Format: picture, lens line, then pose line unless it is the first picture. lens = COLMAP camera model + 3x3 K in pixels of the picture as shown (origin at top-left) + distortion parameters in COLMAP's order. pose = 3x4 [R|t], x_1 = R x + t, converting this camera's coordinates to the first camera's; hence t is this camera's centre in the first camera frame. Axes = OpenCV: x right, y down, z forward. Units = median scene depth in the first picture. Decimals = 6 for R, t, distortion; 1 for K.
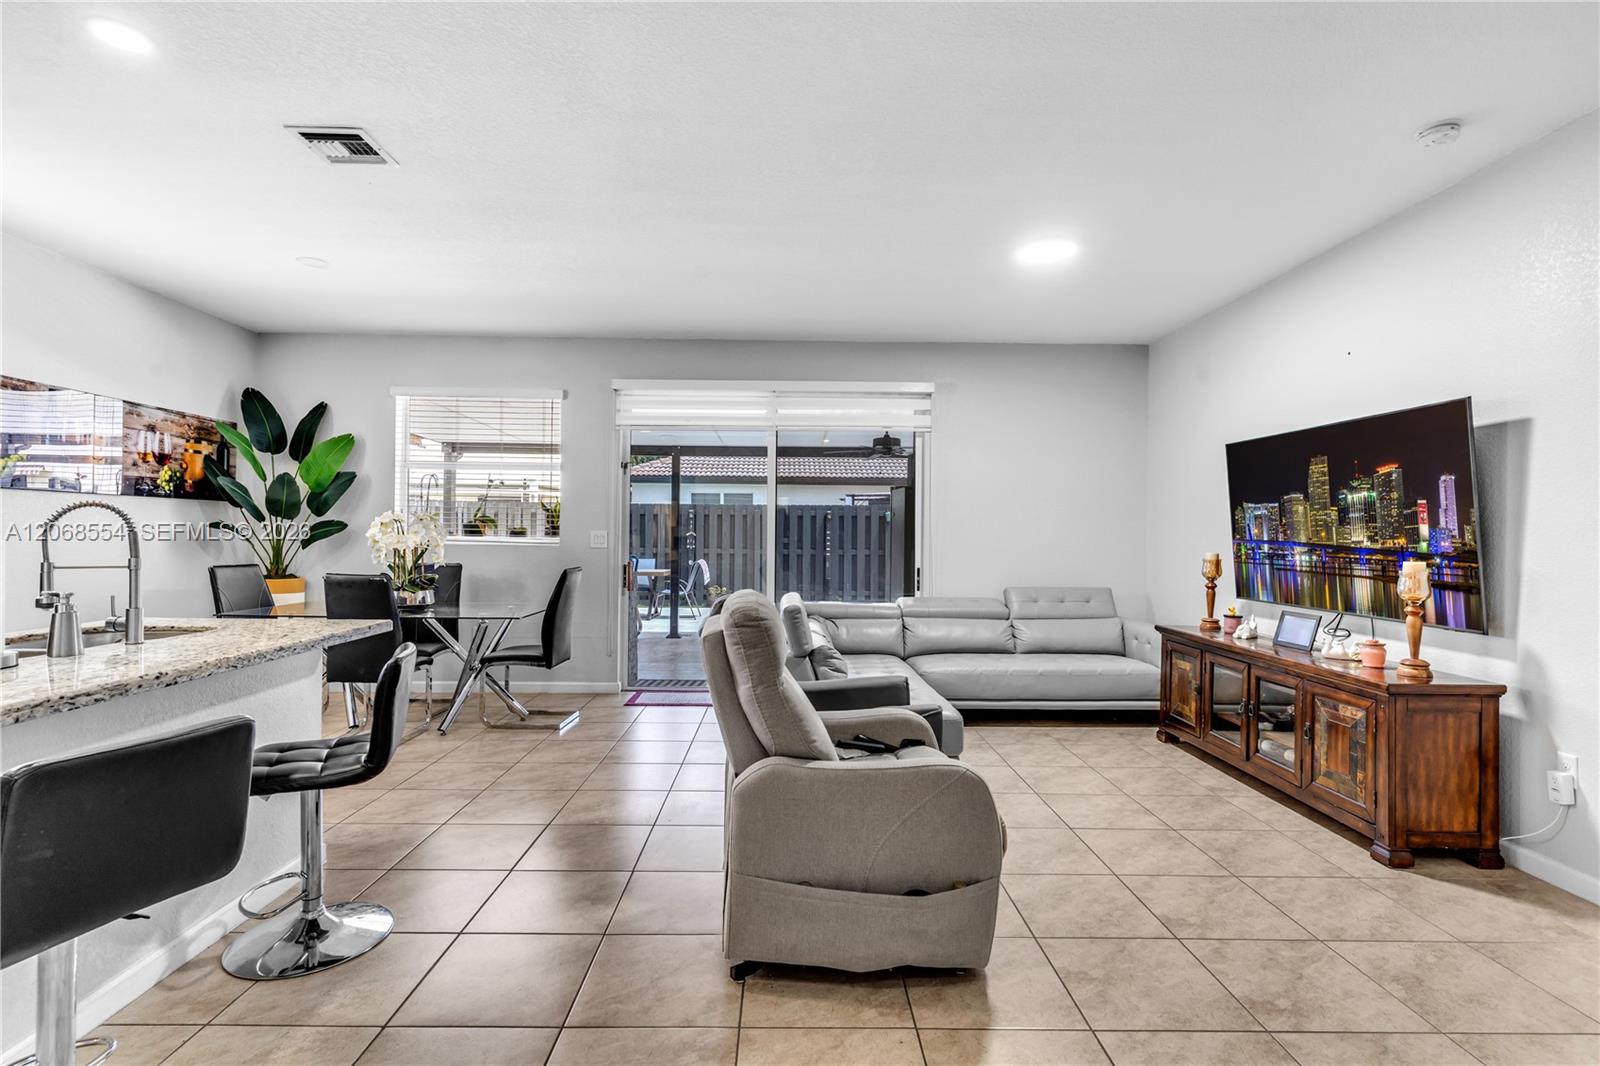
lens RADIAL K [[766.1, 0, 796.4], [0, 766.1, 531.6], [0, 0, 1]] dist [0.001905, -0.000657]
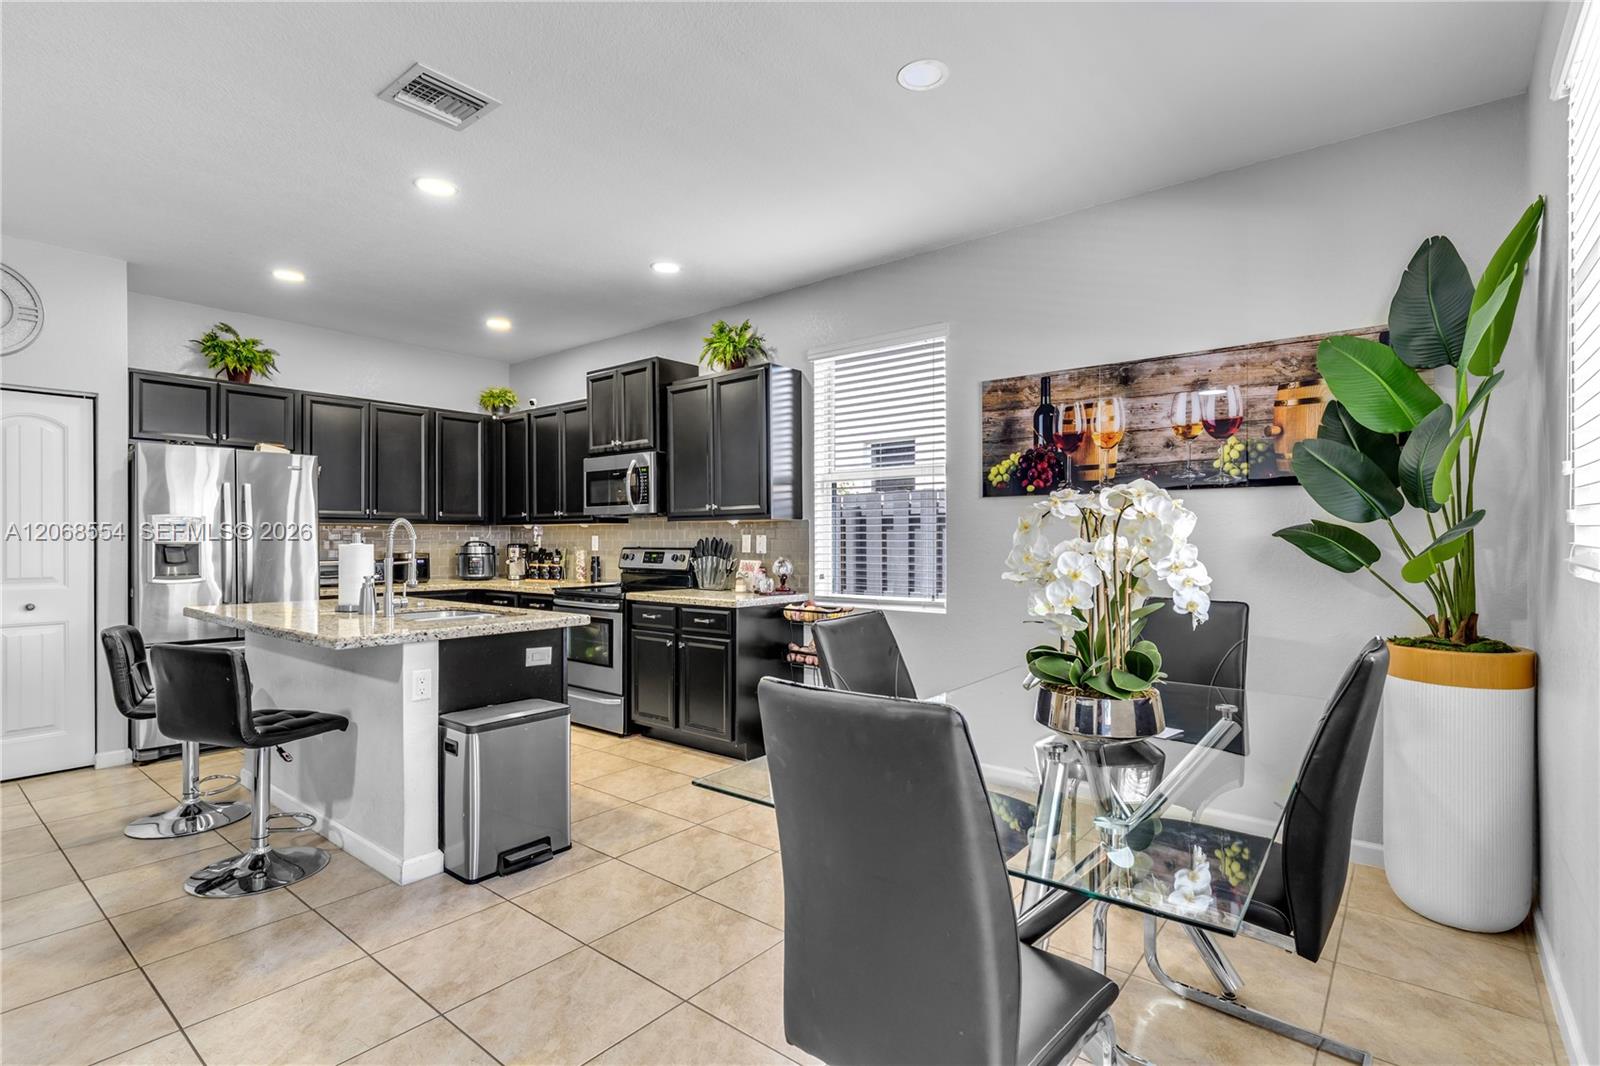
lens RADIAL K [[766.1, 0, 805.7], [0, 766.1, 539.9], [0, 0, 1]] dist [0.001905, -0.000657]
pose [[-0.639039, -0.012816, -0.769067, -0.114526], [-0.004025, 0.999903, -0.013319, 0.008472], [0.769163, -0.005416, -0.639029, 1.128574]]
